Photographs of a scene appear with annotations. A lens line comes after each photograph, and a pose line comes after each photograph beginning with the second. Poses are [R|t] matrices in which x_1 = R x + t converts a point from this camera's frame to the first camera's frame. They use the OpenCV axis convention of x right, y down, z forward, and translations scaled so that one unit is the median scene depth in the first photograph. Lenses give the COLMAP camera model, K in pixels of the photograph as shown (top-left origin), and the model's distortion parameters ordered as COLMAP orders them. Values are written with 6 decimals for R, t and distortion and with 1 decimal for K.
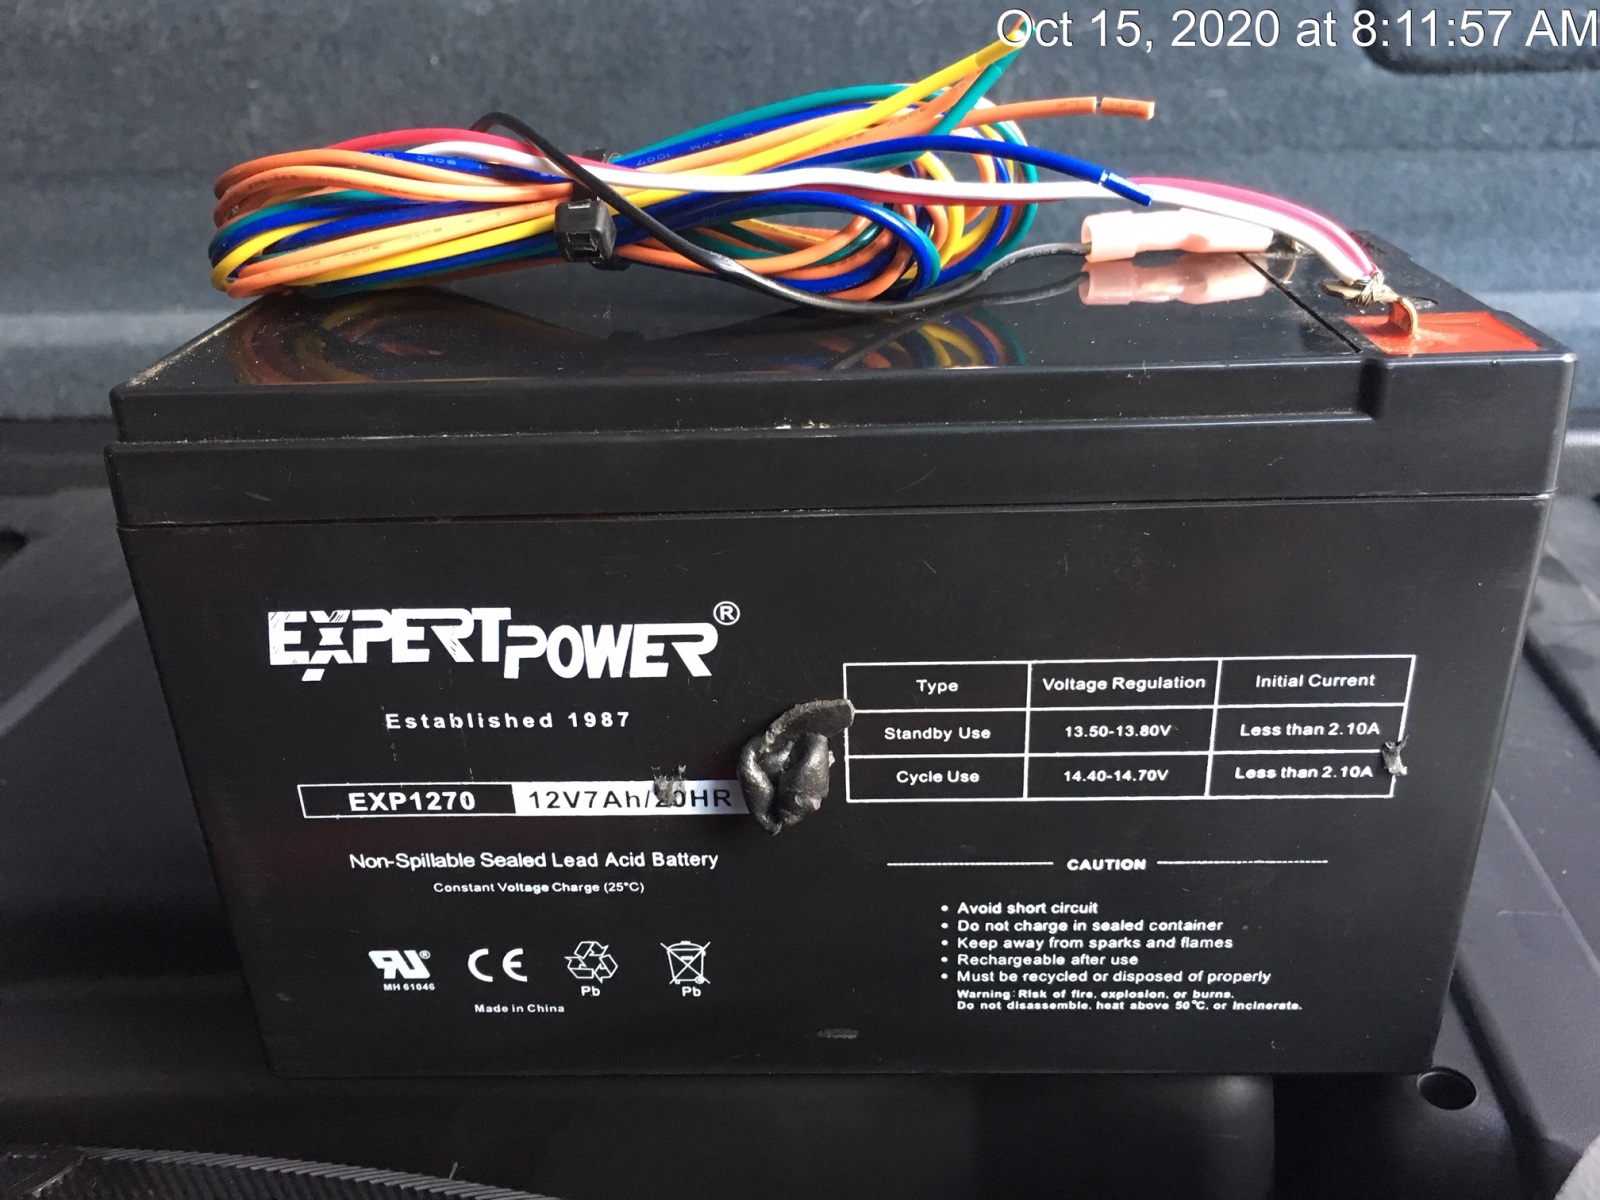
lens RADIAL K [[1403.3, 0, 795.2], [0, 1403.3, 597.2], [0, 0, 1]] dist [0.067032, -0.098067]
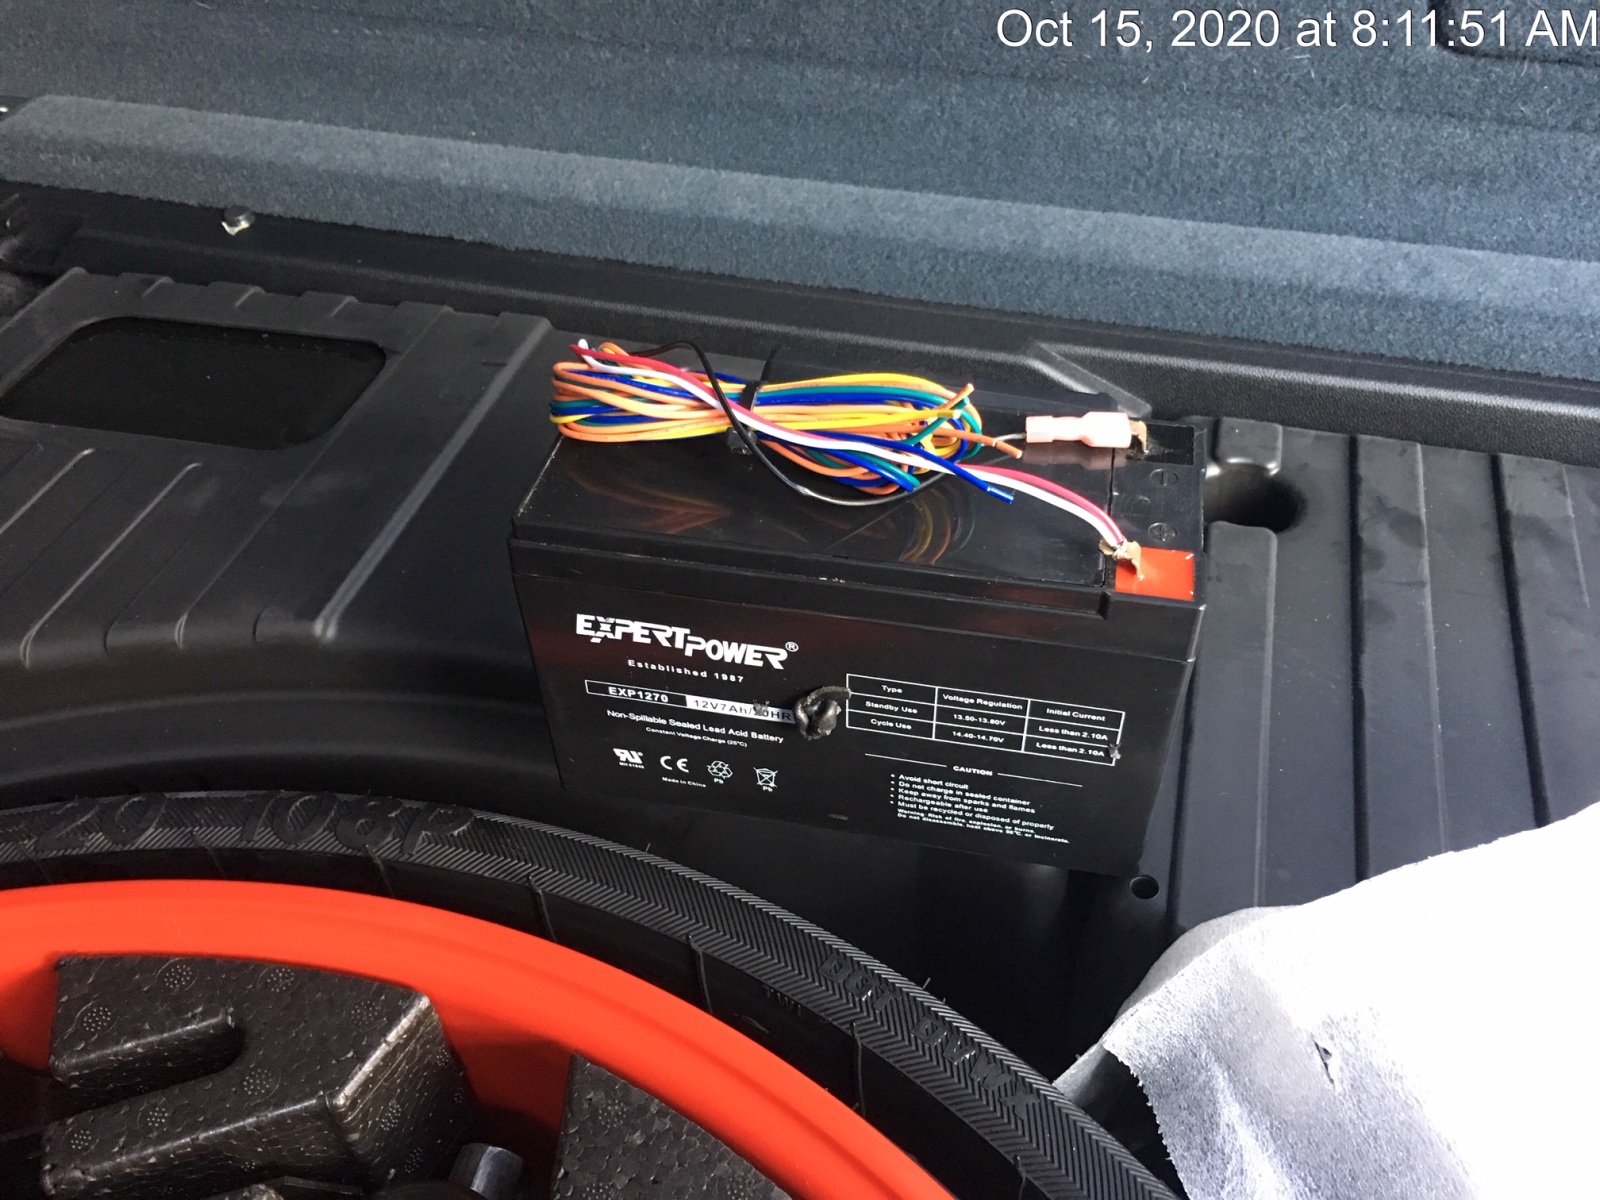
lens RADIAL K [[1403.3, 0, 795.2], [0, 1403.3, 597.2], [0, 0, 1]] dist [0.067032, -0.098067]
pose [[0.985139, 0.129935, -0.112333, 0.165365], [-0.087353, 0.942126, 0.323679, -0.672790], [0.147889, -0.309056, 0.939475, -0.846696]]
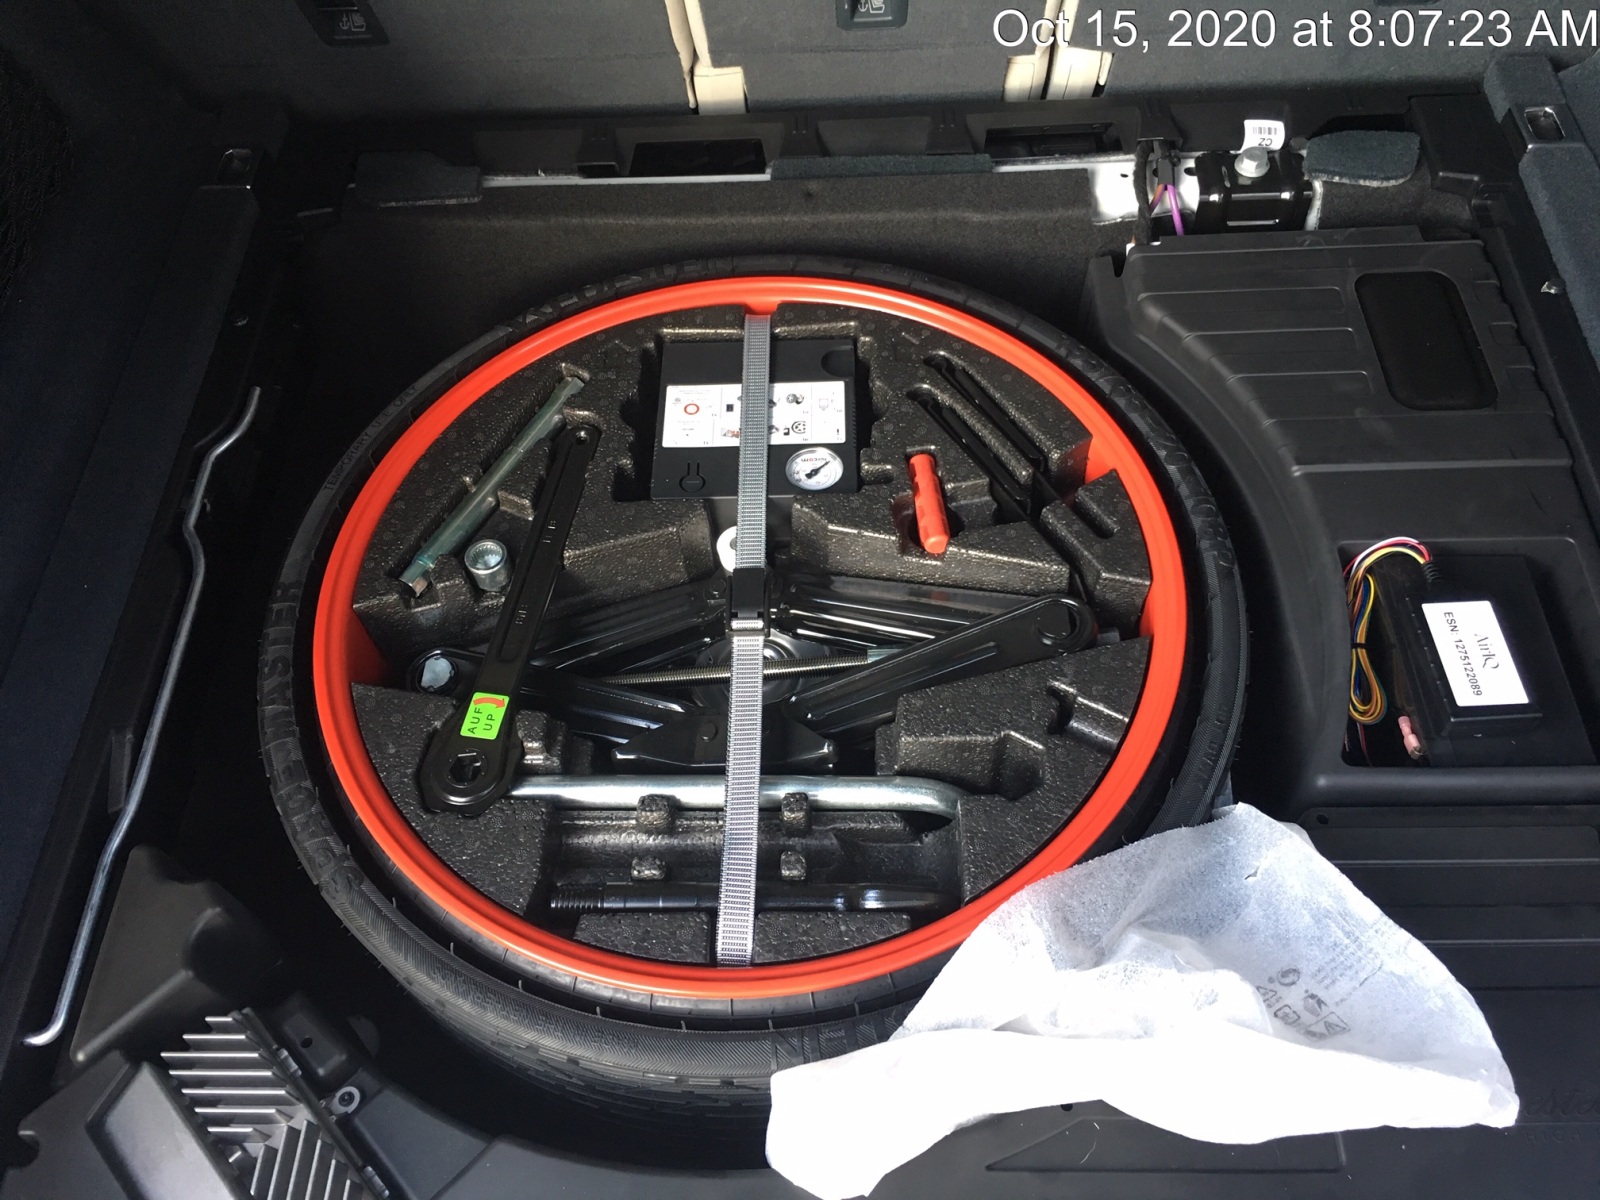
lens RADIAL K [[1403.3, 0, 795.2], [0, 1403.3, 597.2], [0, 0, 1]] dist [0.067032, -0.098067]
pose [[0.096977, 0.847790, -0.521390, 2.187031], [-0.386590, 0.514813, 0.765190, -2.965932], [0.917139, 0.127358, 0.377672, -2.444748]]
